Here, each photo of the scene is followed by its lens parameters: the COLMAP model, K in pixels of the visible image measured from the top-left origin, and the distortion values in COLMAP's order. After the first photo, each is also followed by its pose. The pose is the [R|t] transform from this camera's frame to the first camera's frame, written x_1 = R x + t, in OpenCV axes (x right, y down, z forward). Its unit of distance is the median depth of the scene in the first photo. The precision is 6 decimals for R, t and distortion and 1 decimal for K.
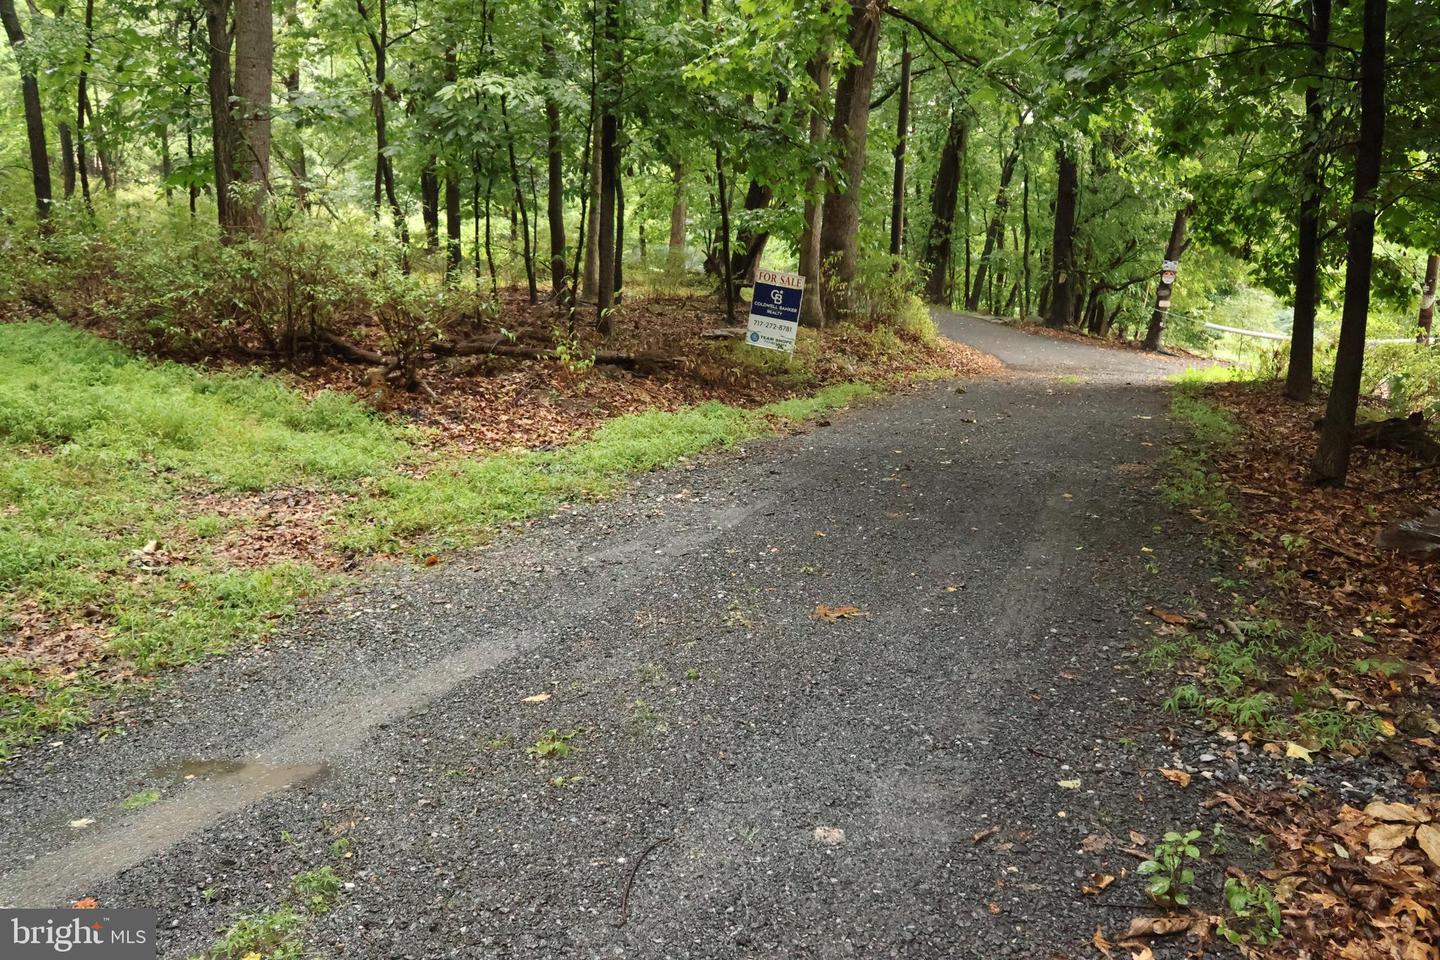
lens RADIAL K [[1187.7, 0, 729.7], [0, 1187.7, 461.1], [0, 0, 1]] dist [-0.167965, 0.150047]
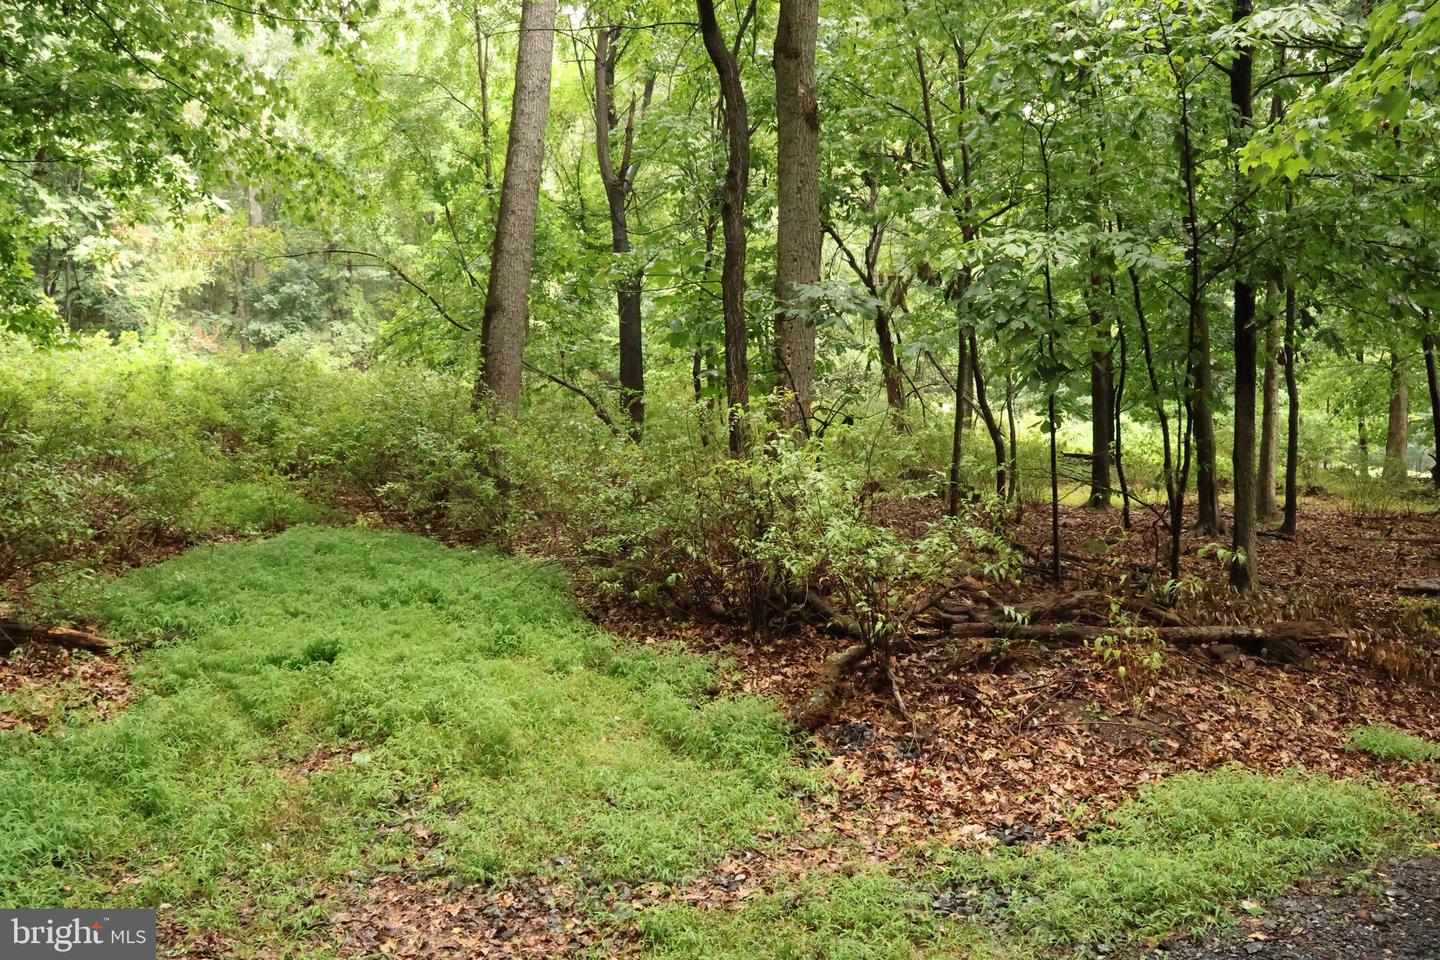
lens RADIAL K [[1222.9, 0, 698.5], [0, 1222.9, 476.6], [0, 0, 1]] dist [-0.183929, 0.162139]
pose [[0.826747, -0.018723, -0.562262, 0.041127], [-0.071224, 0.987920, -0.137625, -0.080733], [0.558047, 0.153828, 0.815427, 0.356858]]
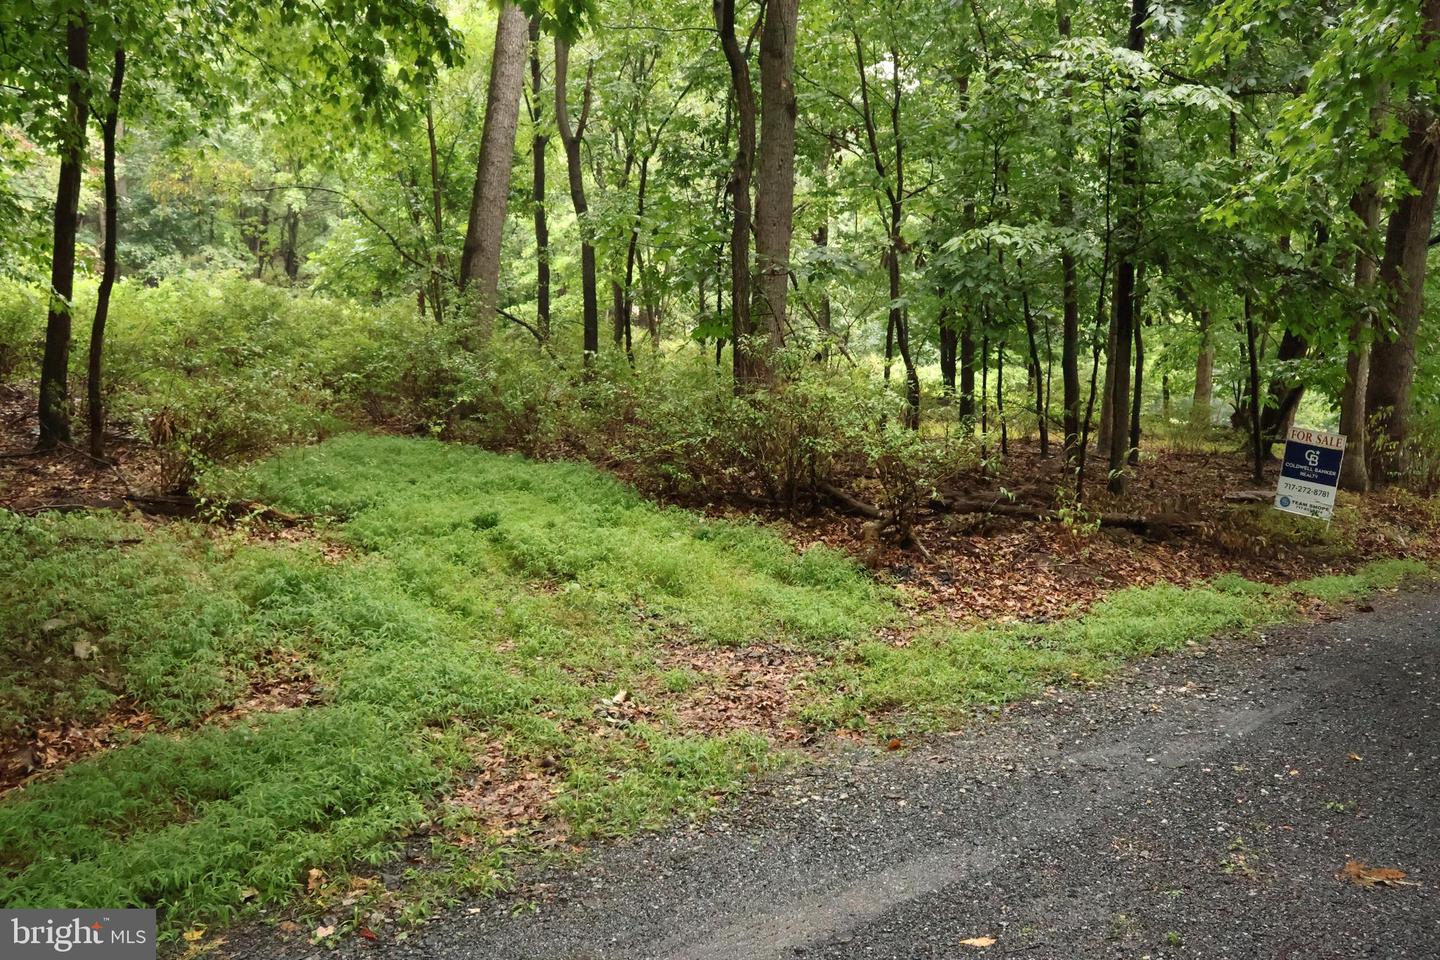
lens RADIAL K [[1193.2, 0, 716.1], [0, 1193.2, 465.2], [0, 0, 1]] dist [-0.181466, 0.158822]
pose [[0.904189, 0.022675, -0.426531, 0.004479], [-0.074178, 0.991752, -0.104524, -0.013873], [0.420643, 0.126149, 0.898413, 0.046102]]
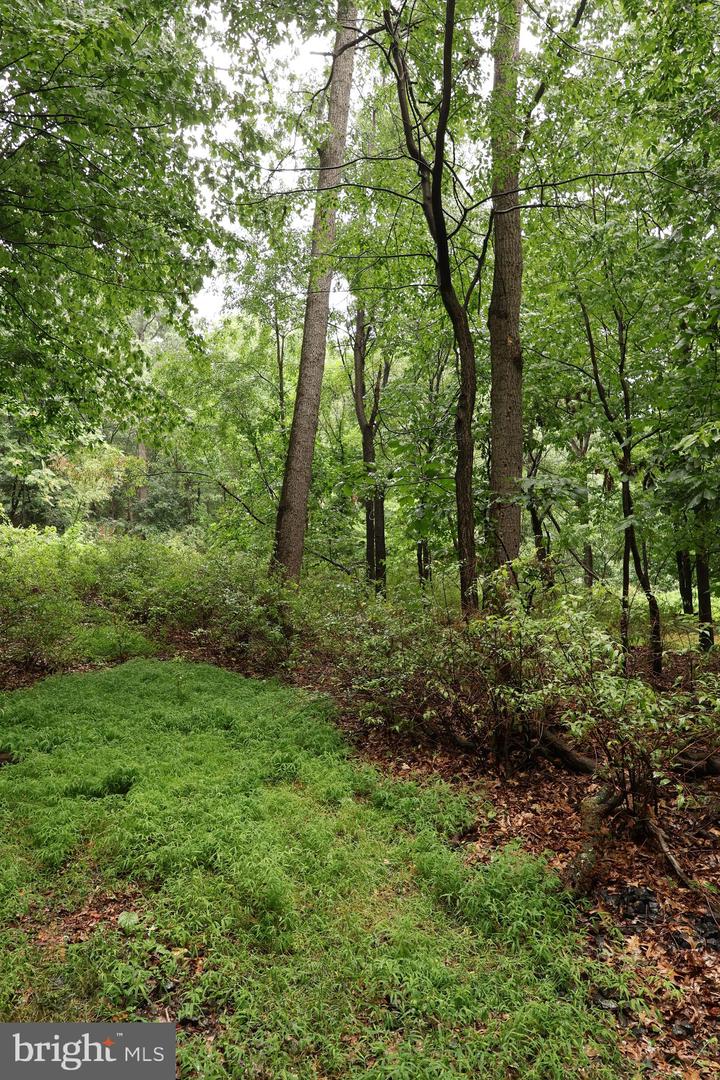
lens RADIAL K [[735.5, 0, 360.0], [0, 735.5, 540.0], [0, 0, 1]] dist [0.029783, -0.004001]
pose [[0.788245, -0.077795, -0.610425, -0.122451], [-0.092567, 0.965699, -0.242605, -0.114378], [0.608360, 0.247737, 0.754006, 0.532554]]
